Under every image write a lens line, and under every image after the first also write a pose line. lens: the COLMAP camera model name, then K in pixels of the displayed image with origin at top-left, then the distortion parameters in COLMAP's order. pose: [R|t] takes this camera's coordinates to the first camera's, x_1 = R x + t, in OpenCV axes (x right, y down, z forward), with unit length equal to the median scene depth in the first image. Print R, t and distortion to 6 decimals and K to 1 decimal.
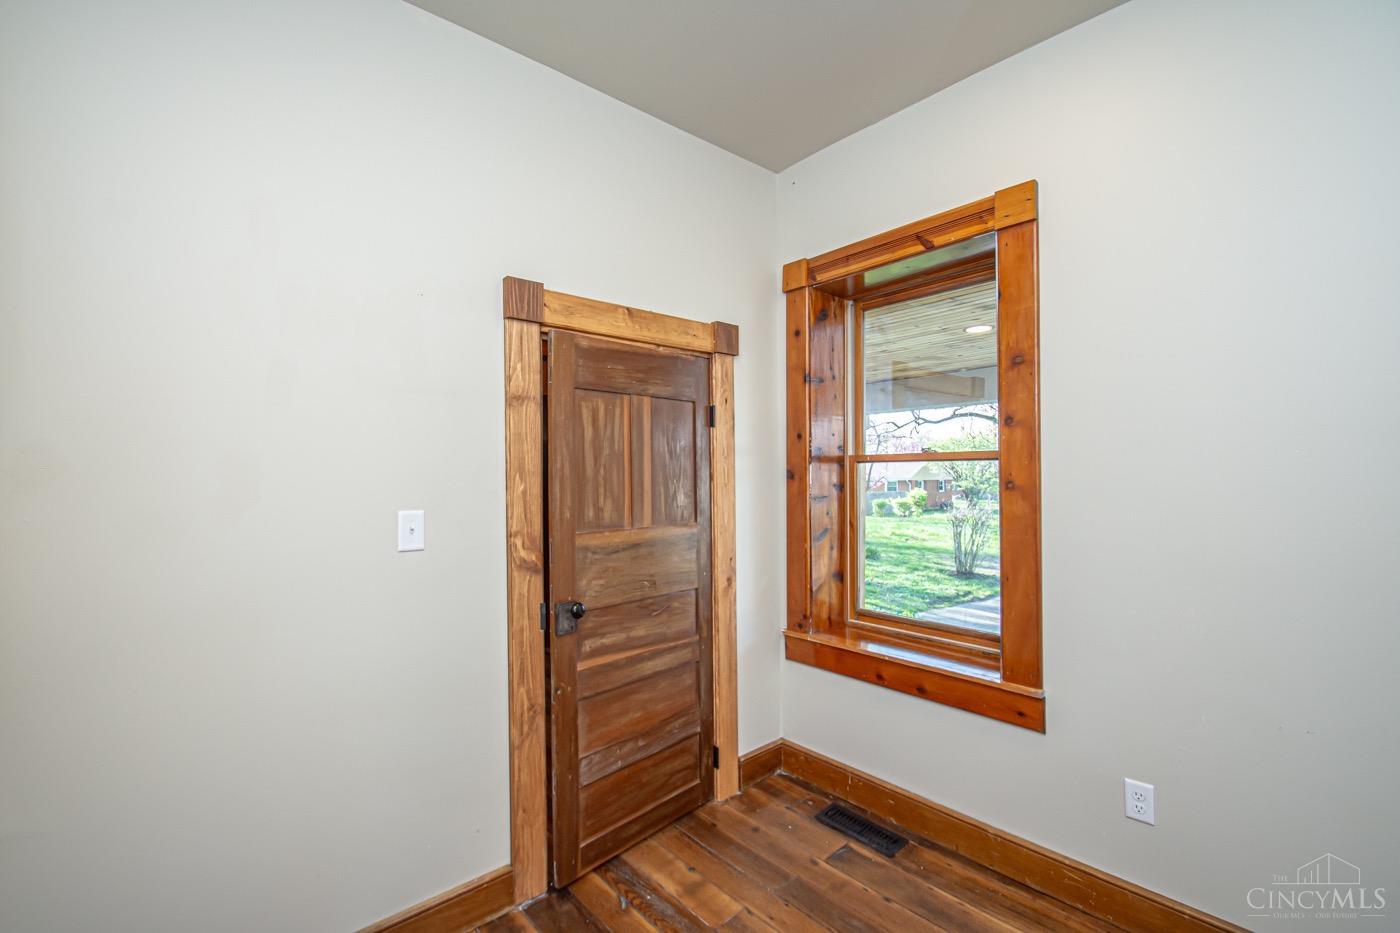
lens RADIAL K [[626.8, 0, 691.9], [0, 626.8, 476.0], [0, 0, 1]] dist [0.010967, -0.006612]
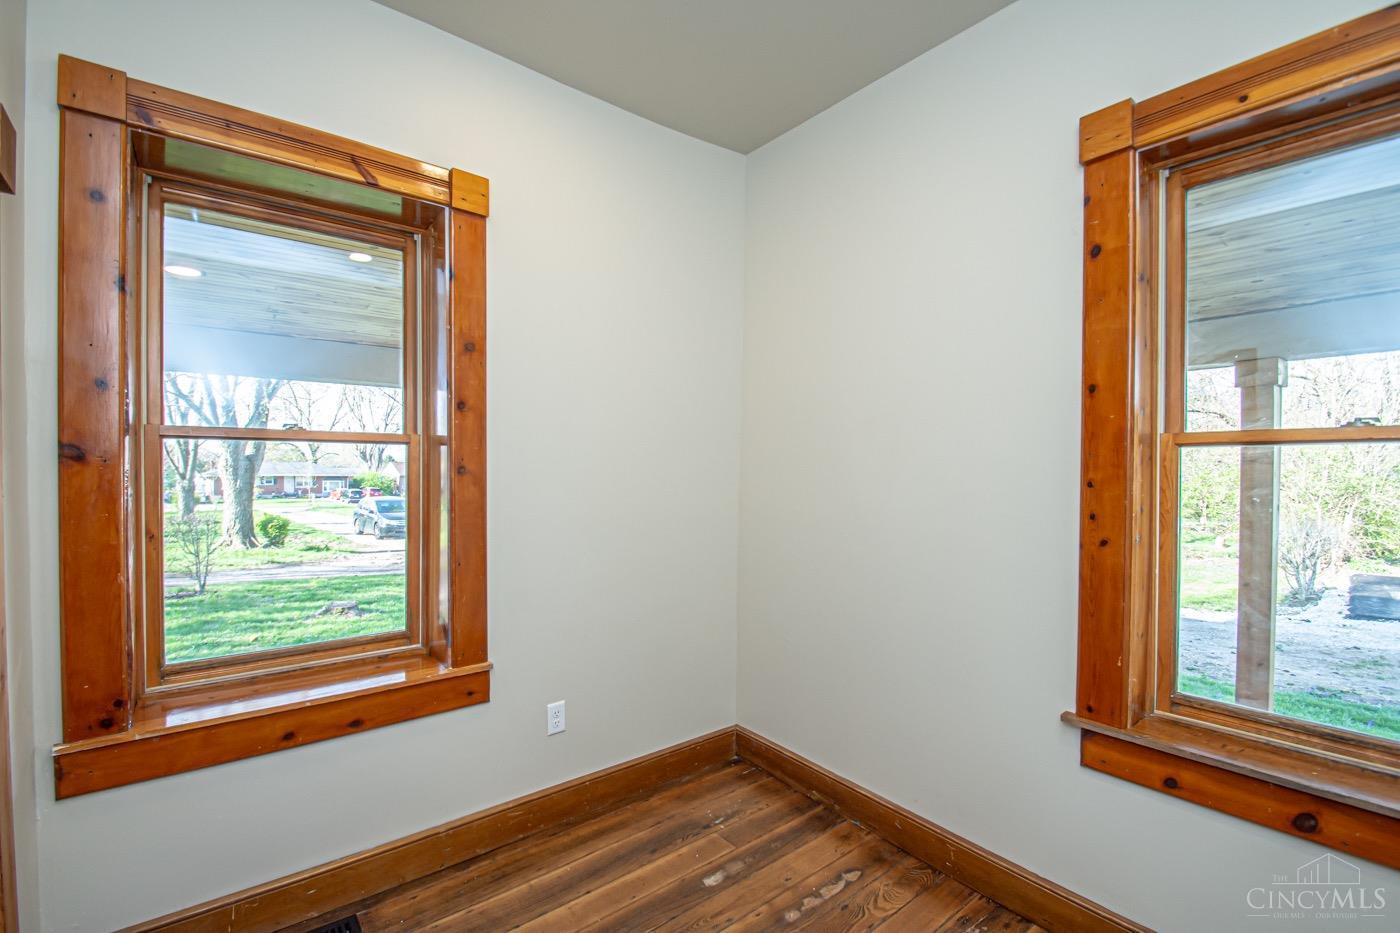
lens RADIAL K [[626.8, 0, 689.1], [0, 626.8, 474.4], [0, 0, 1]] dist [0.010967, -0.006612]
pose [[0.042200, -0.005114, 0.999096, -0.447659], [-0.003393, 0.999980, 0.005261, 0.014517], [-0.999103, -0.003612, 0.042181, 0.563274]]
